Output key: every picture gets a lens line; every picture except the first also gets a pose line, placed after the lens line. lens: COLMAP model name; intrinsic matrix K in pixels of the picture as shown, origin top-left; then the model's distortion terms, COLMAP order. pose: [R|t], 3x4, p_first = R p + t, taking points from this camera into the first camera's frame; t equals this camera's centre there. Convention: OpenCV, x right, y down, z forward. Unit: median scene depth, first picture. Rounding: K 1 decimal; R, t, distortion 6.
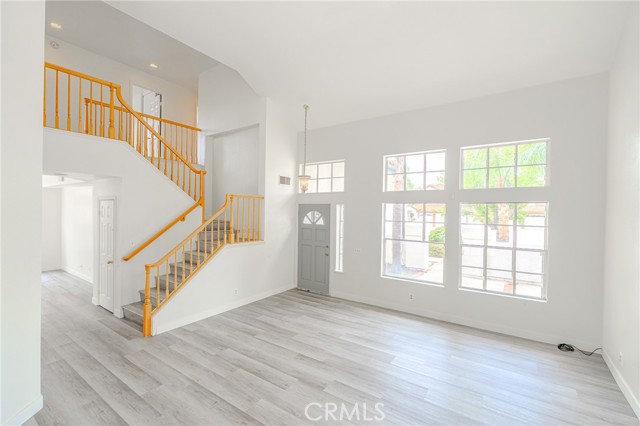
lens RADIAL K [[280.3, 0, 319.1], [0, 280.3, 210.9], [0, 0, 1]] dist [-0.000343, -0.000290]
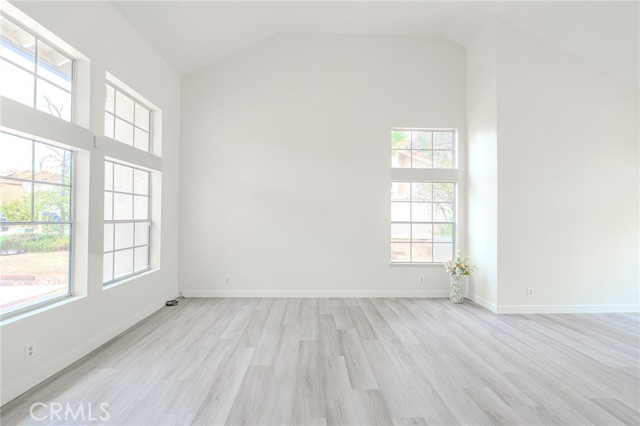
lens RADIAL K [[281.5, 0, 318.2], [0, 281.5, 213.6], [0, 0, 1]] dist [-0.000457, -0.000290]
pose [[-0.594723, -0.009527, 0.803874, -0.304080], [-0.014249, 0.999898, 0.001309, 0.092666], [-0.803804, -0.010676, -0.594798, 0.961263]]
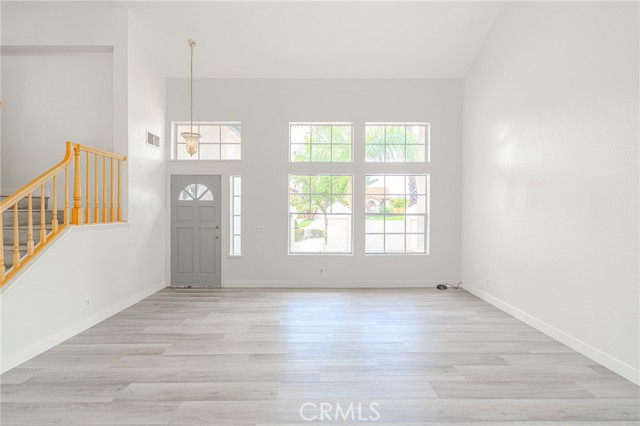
lens RADIAL K [[283.9, 0, 318.1], [0, 283.9, 210.7], [0, 0, 1]] dist [0.000156, -0.000107]
pose [[0.817461, -0.017215, 0.575727, -0.263597], [0.009504, 0.999820, 0.016402, 0.087514], [-0.575906, -0.007937, 0.817477, 0.210364]]
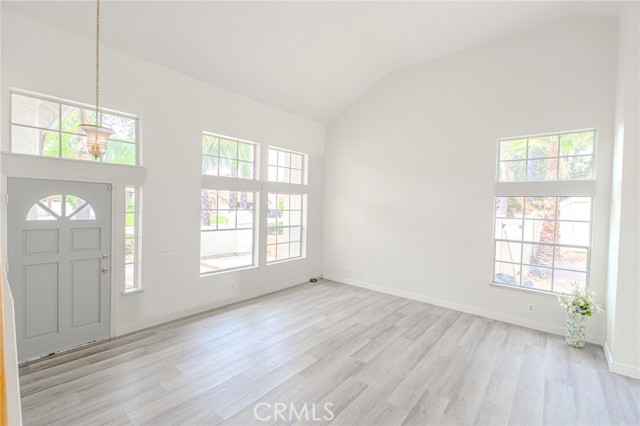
lens RADIAL K [[281.5, 0, 318.2], [0, 281.5, 213.6], [0, 0, 1]] dist [-0.000457, -0.000290]
pose [[0.089807, -0.040810, 0.995123, -0.649467], [-0.022214, 0.998830, 0.042966, 0.003629], [-0.995711, -0.025964, 0.088795, 0.661235]]
